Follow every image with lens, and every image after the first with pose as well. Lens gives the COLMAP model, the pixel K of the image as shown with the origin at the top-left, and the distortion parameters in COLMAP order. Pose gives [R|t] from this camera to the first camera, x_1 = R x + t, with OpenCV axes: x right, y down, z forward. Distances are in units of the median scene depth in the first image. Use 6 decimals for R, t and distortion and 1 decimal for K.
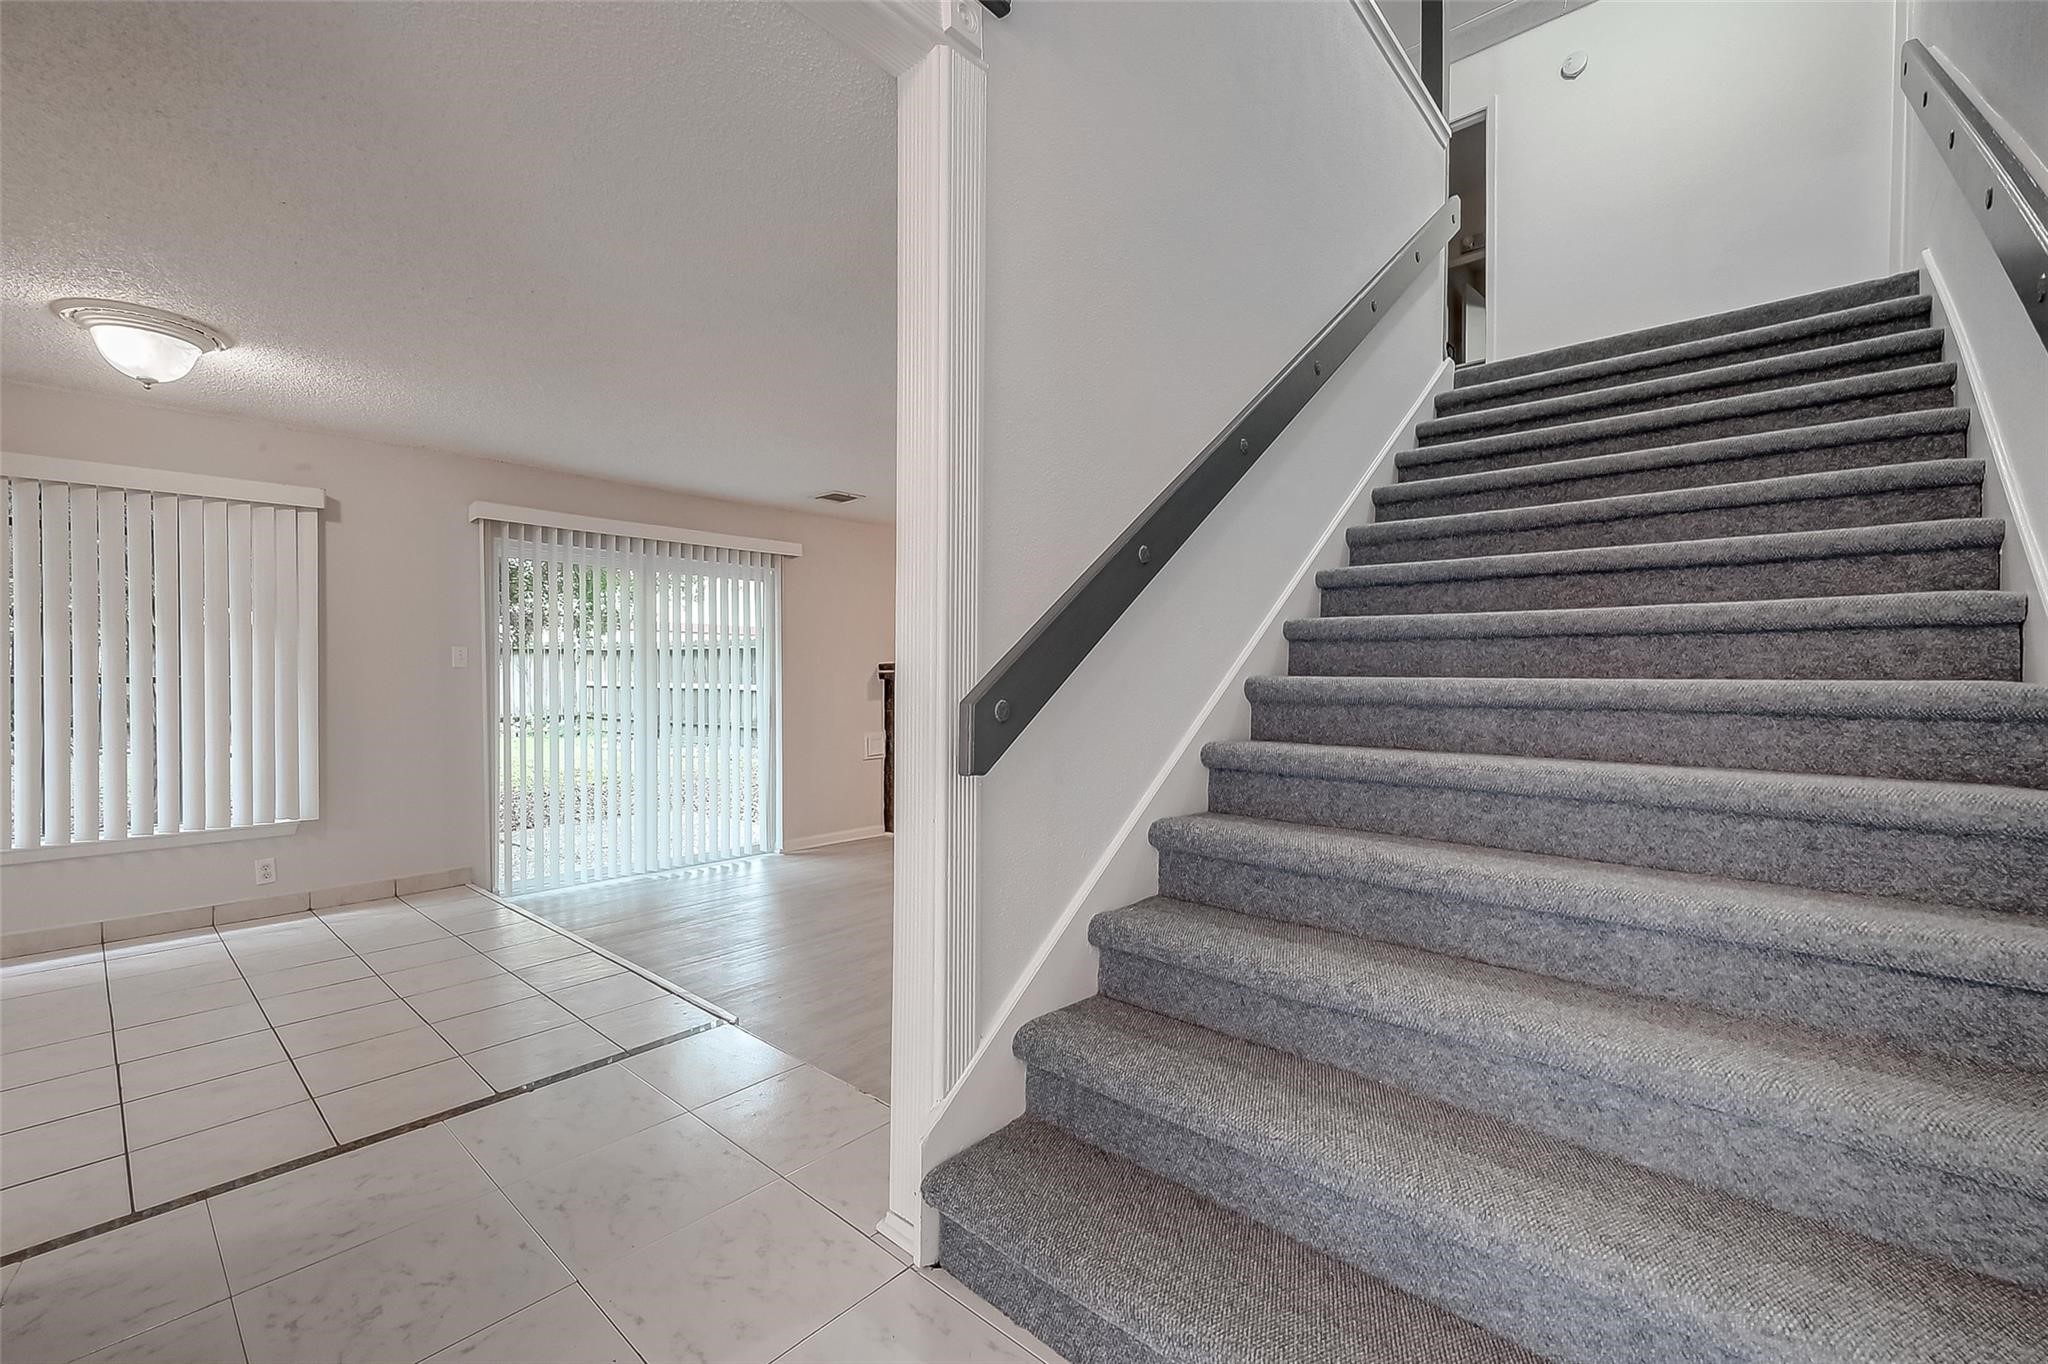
lens RADIAL K [[851.0, 0, 1027.6], [0, 851.0, 686.3], [0, 0, 1]] dist [0.002085, 0.000067]
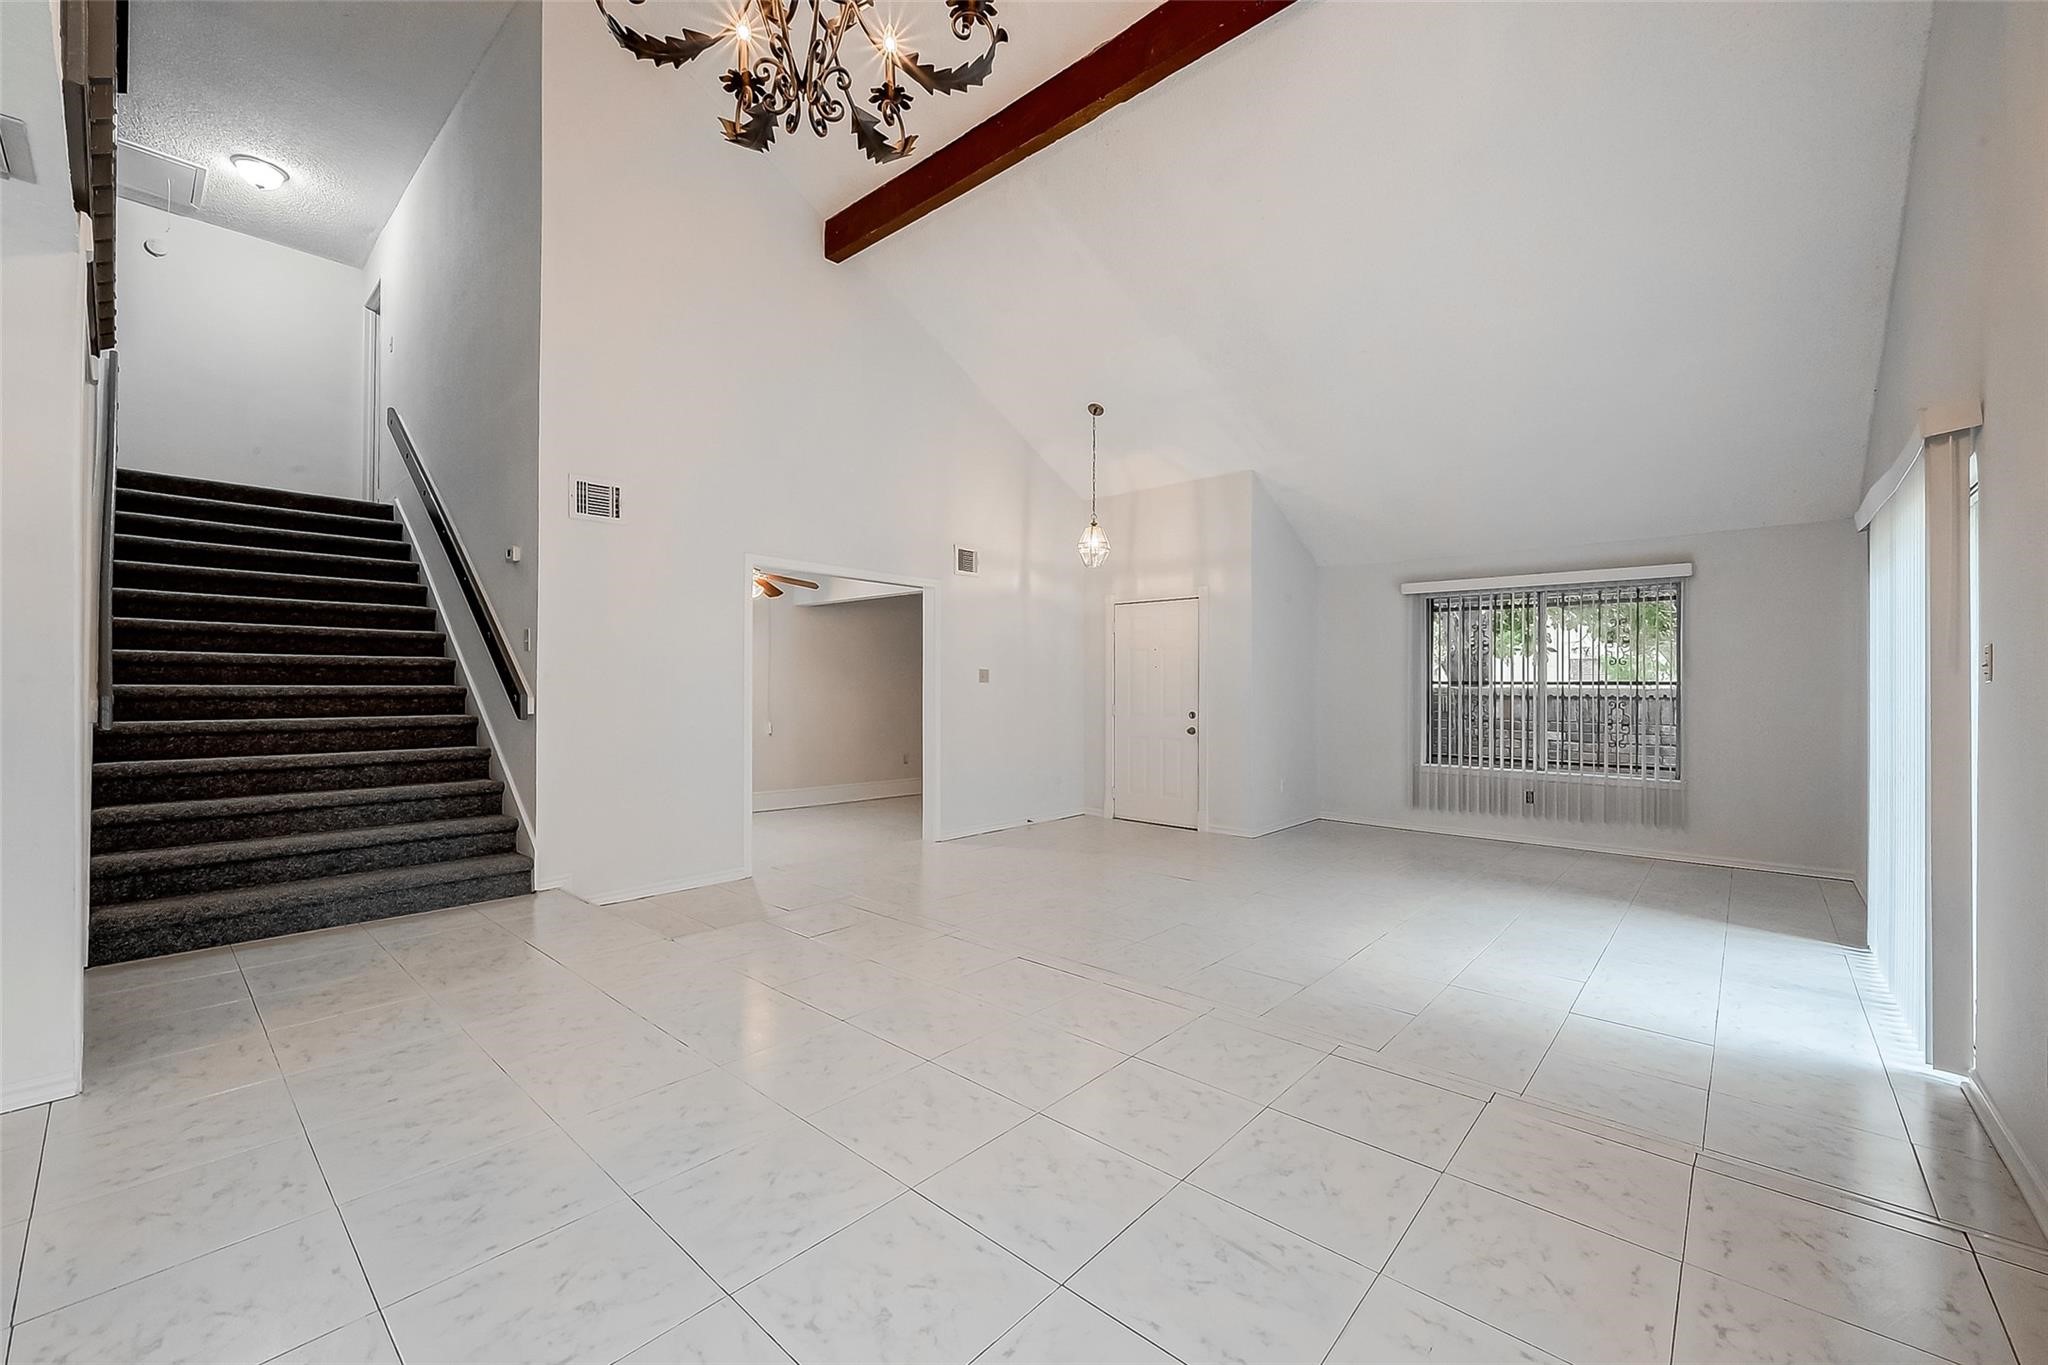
lens RADIAL K [[807.2, 0, 1029.0], [0, 807.2, 682.1], [0, 0, 1]] dist [0.001887, 0.000202]
pose [[0.006897, 0.000031, 0.999976, -1.681299], [0.014284, 0.999898, -0.000129, 0.012341], [-0.999874, 0.014284, 0.006896, -1.075023]]
